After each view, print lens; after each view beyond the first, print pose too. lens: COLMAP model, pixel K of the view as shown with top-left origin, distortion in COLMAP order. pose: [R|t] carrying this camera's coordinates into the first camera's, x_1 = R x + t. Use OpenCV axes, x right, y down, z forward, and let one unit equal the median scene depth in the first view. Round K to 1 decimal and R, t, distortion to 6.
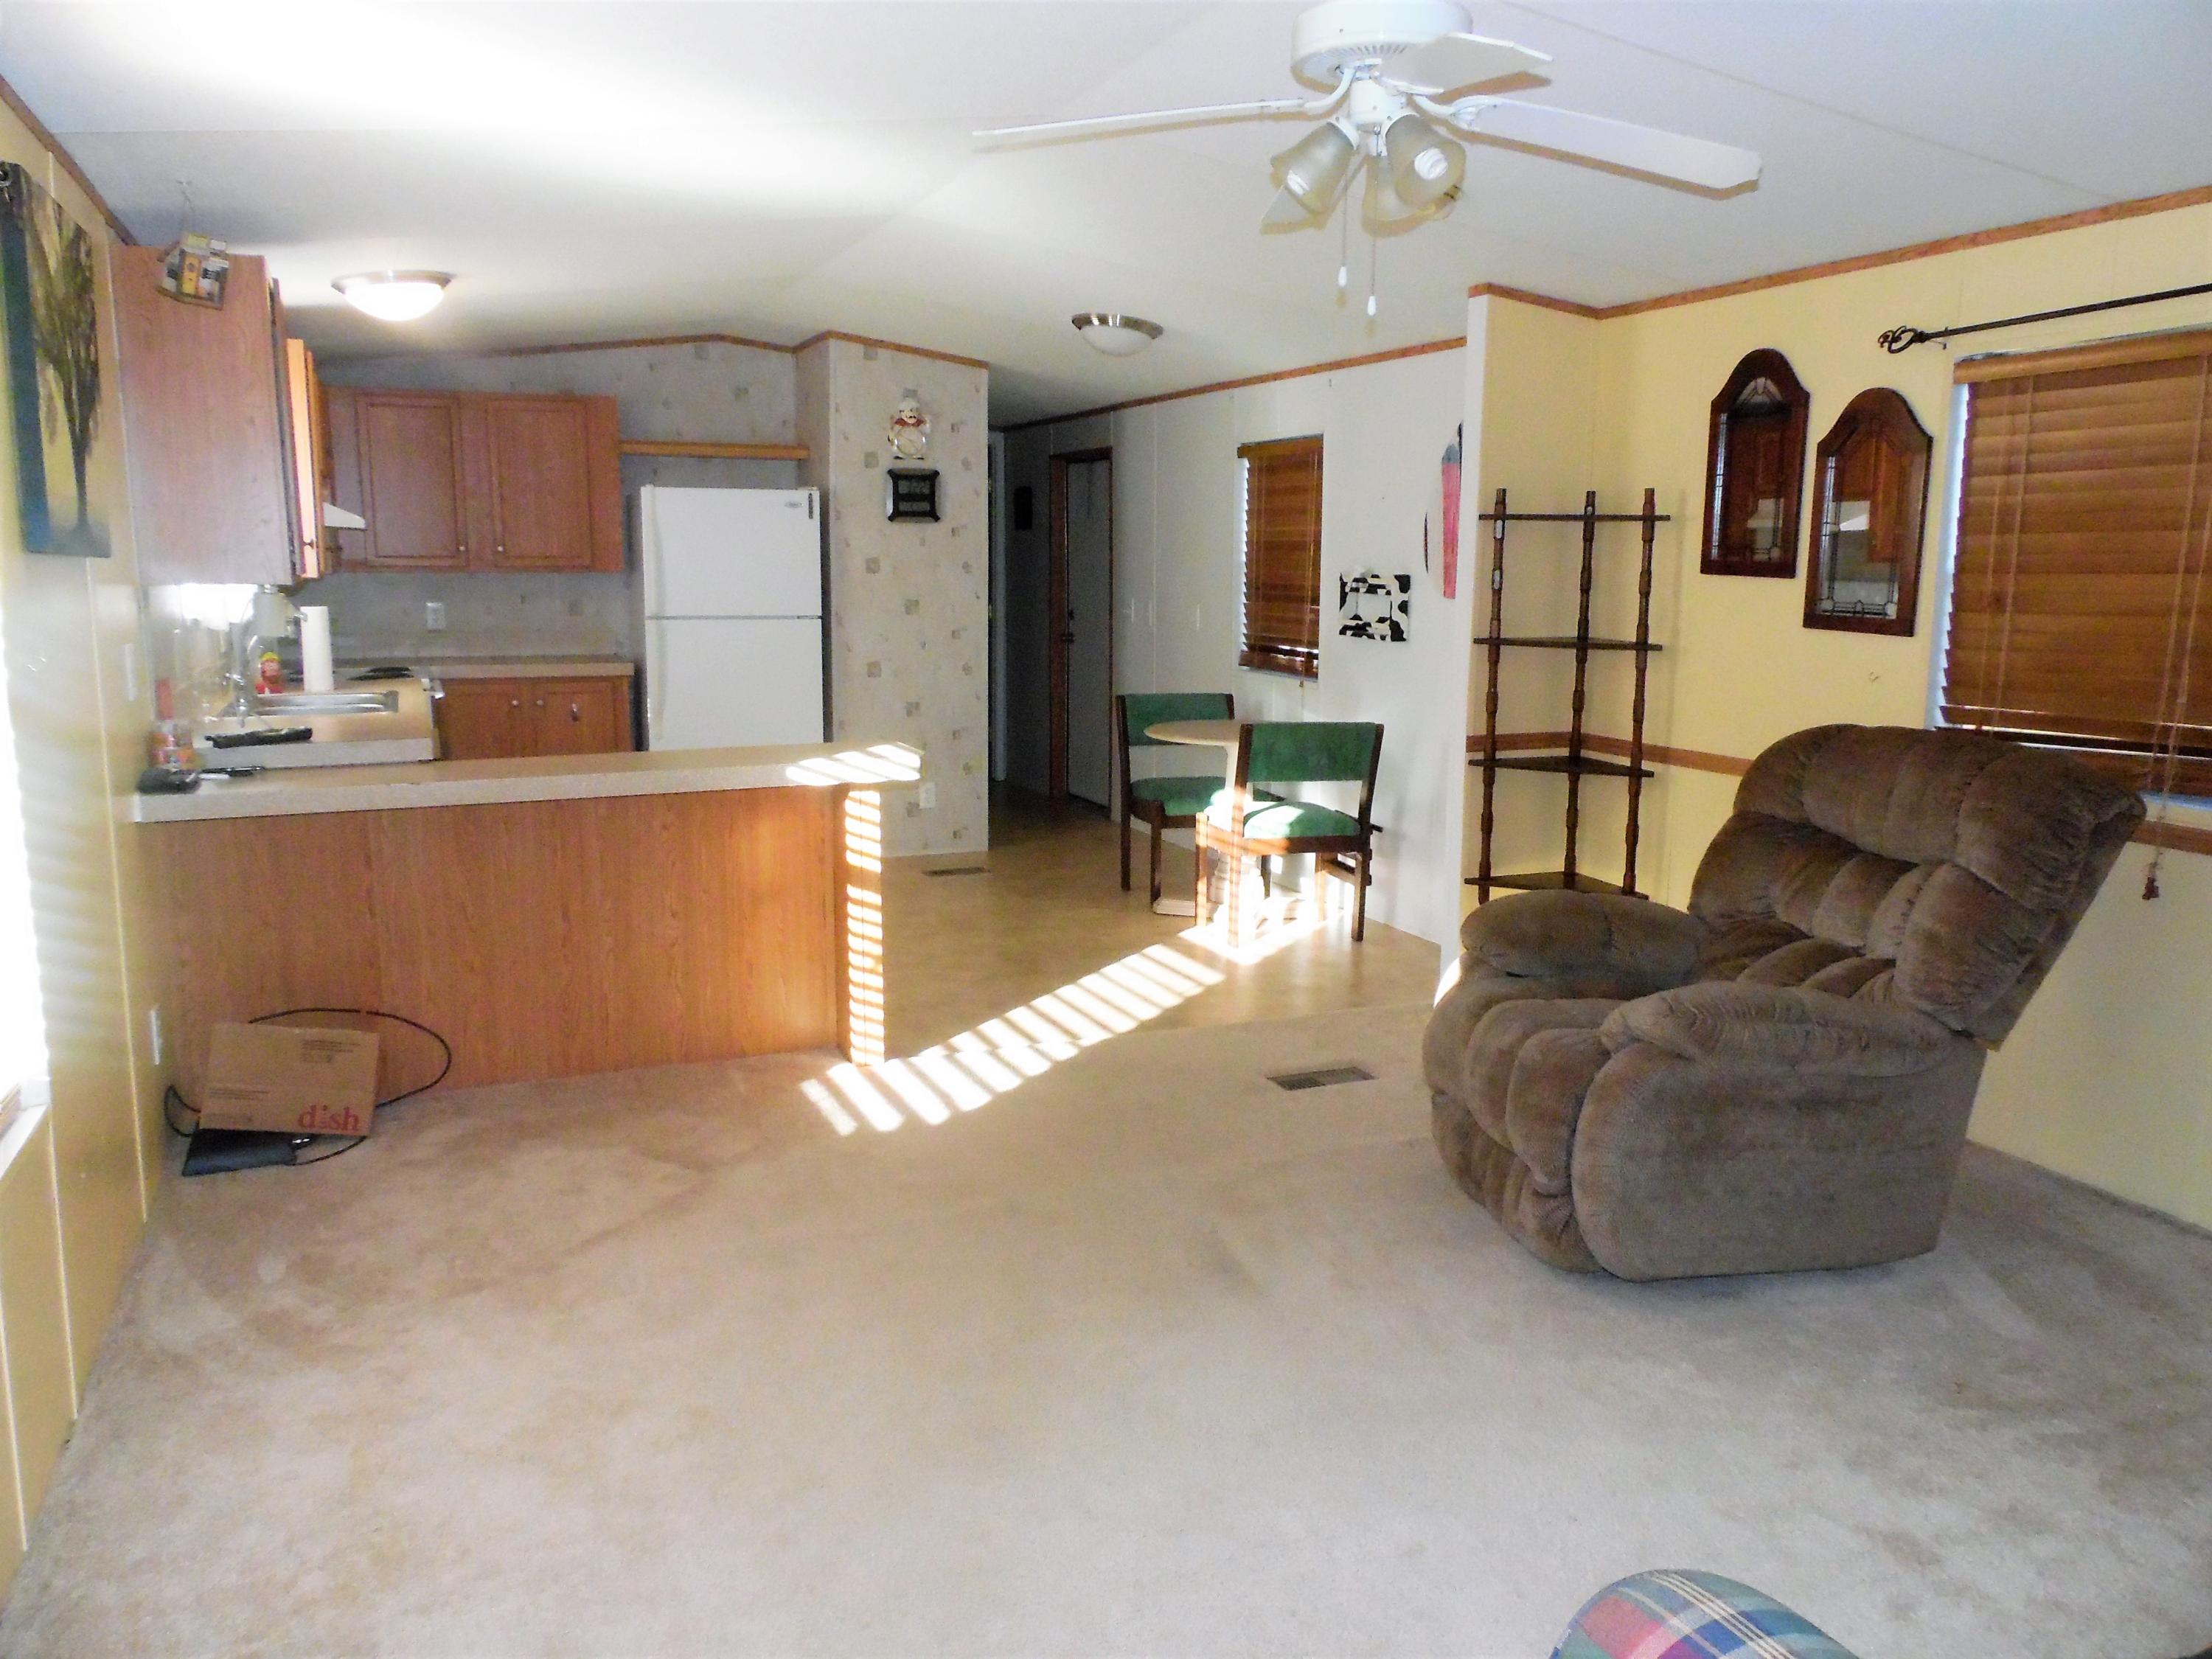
lens RADIAL K [[1661.7, 0, 1106.0], [0, 1661.7, 819.1], [0, 0, 1]] dist [-0.033671, 0.073847]
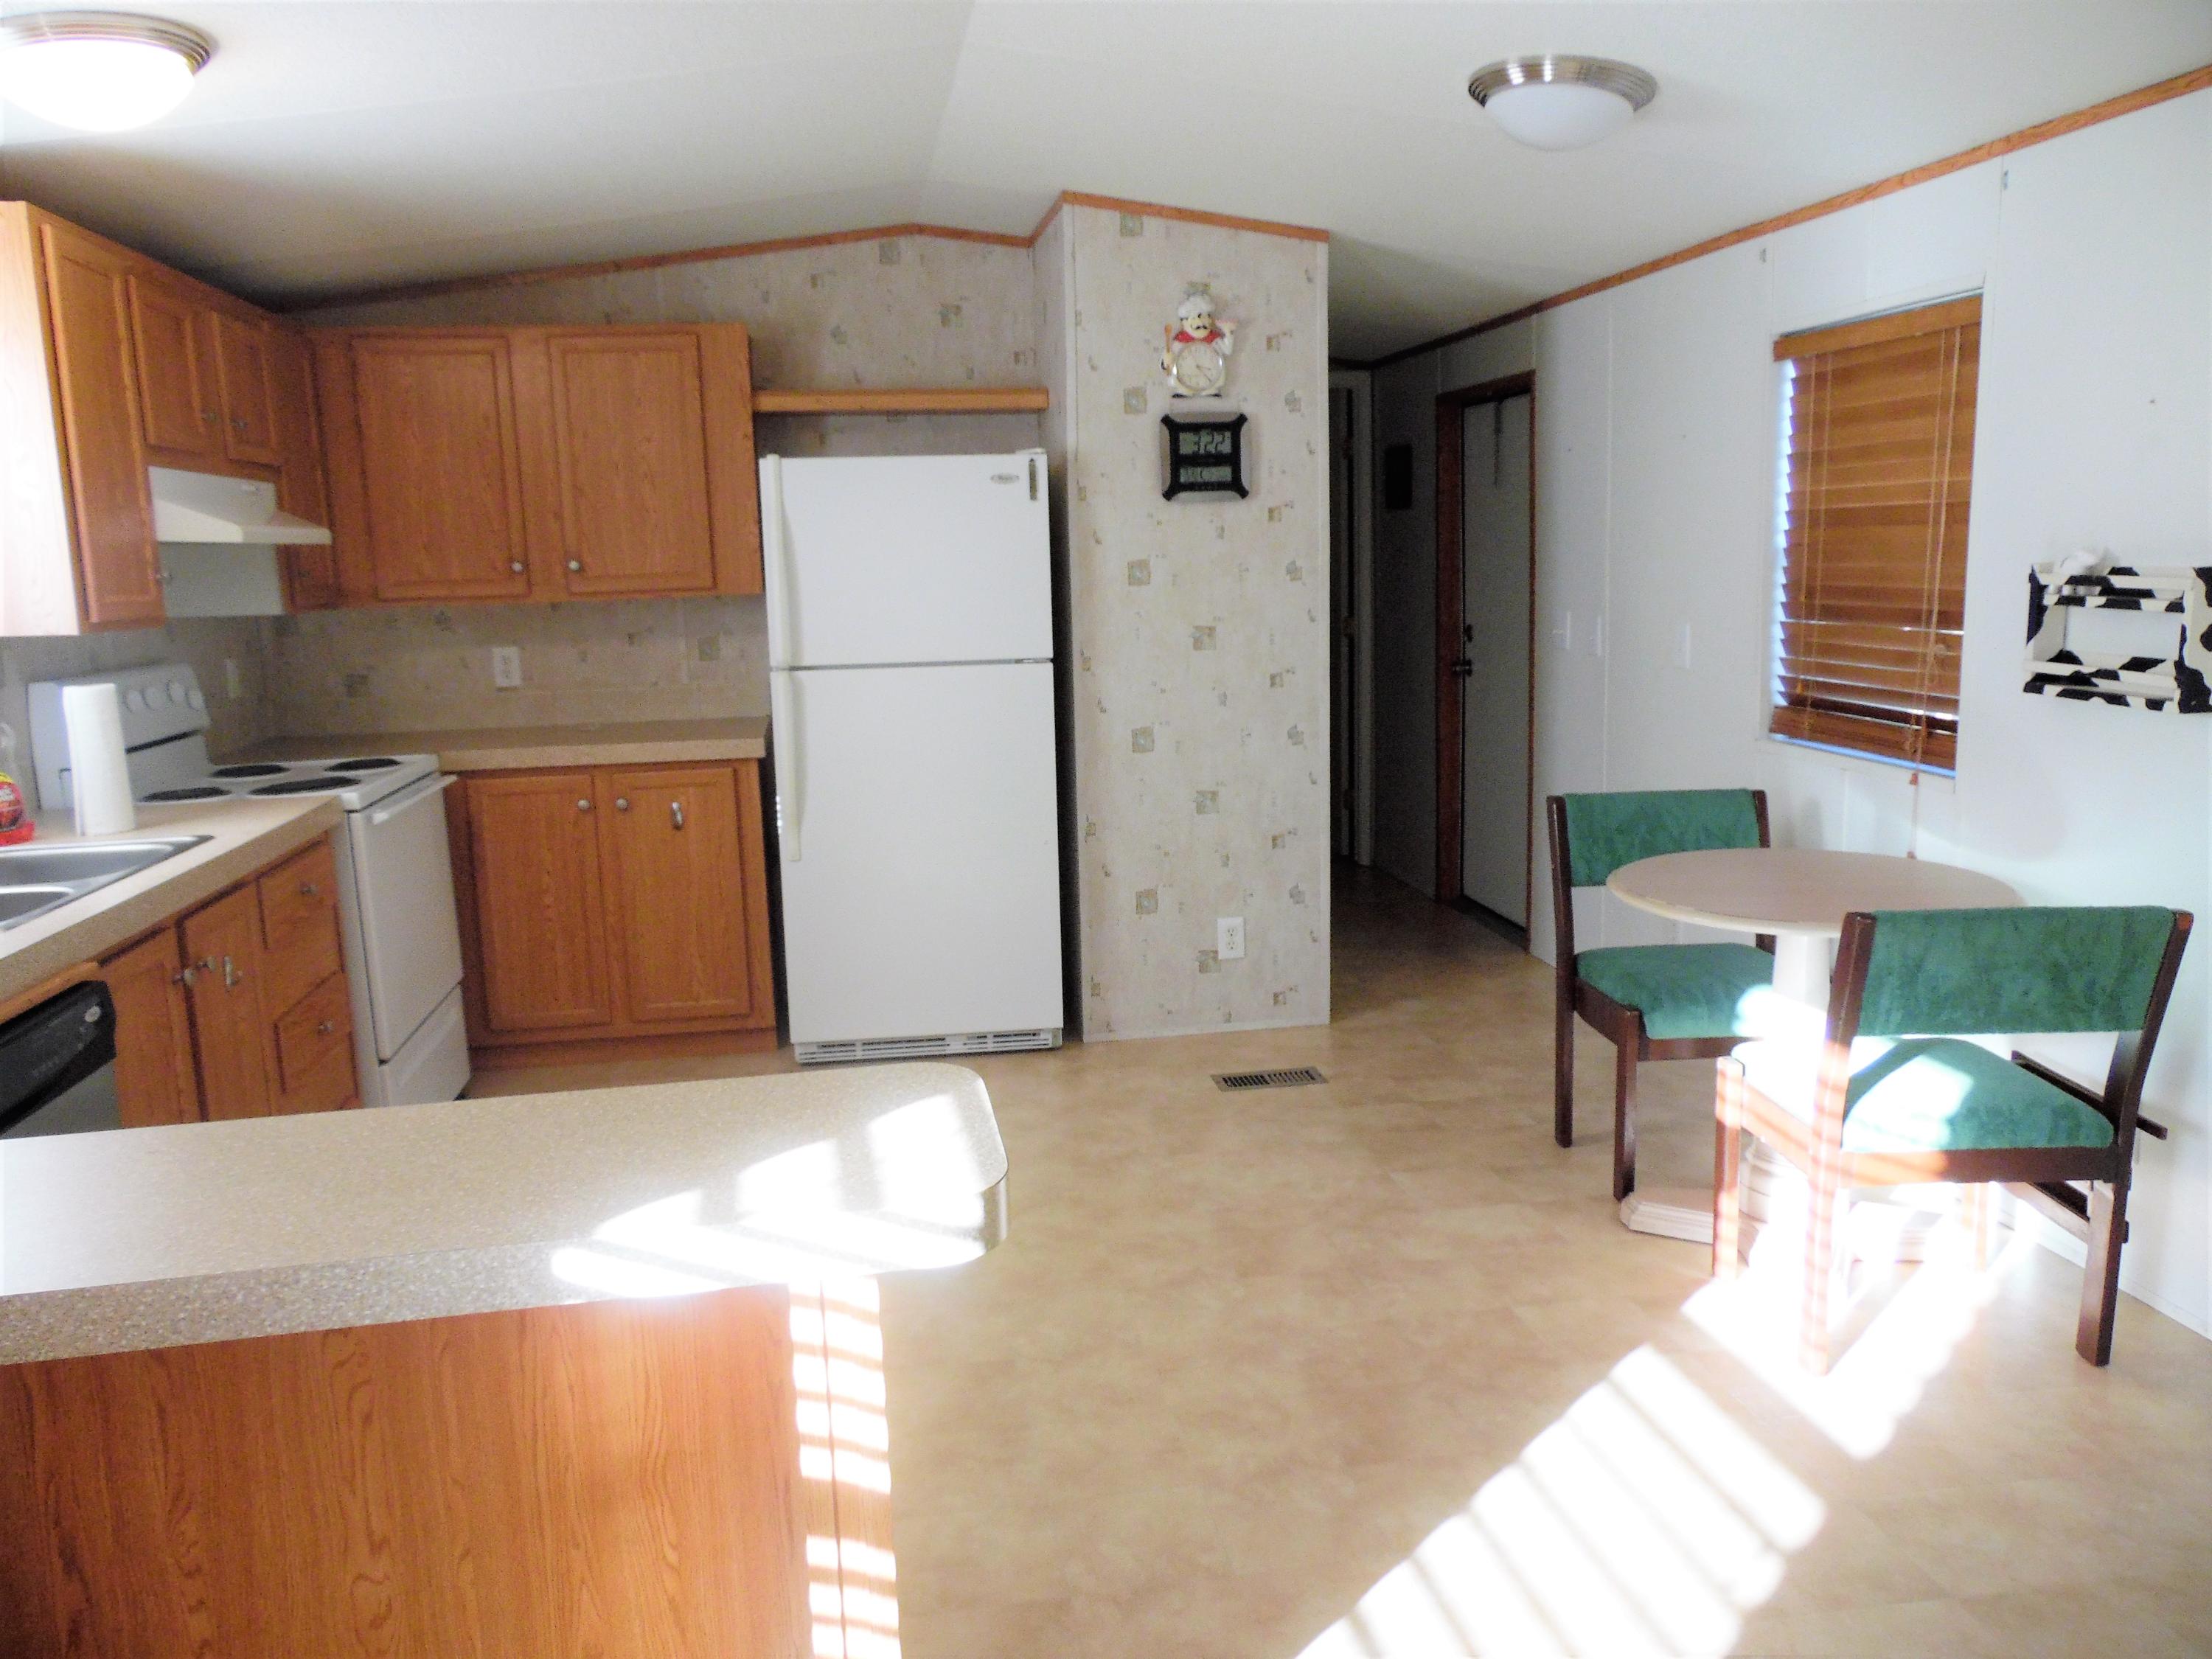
lens RADIAL K [[1661.7, 0, 1106.0], [0, 1661.7, 819.1], [0, 0, 1]] dist [-0.033671, 0.073847]
pose [[0.971832, 0.004612, -0.235630, -0.006791], [-0.003195, 0.999974, 0.006395, -0.068008], [0.235654, -0.005462, 0.971822, 0.413317]]
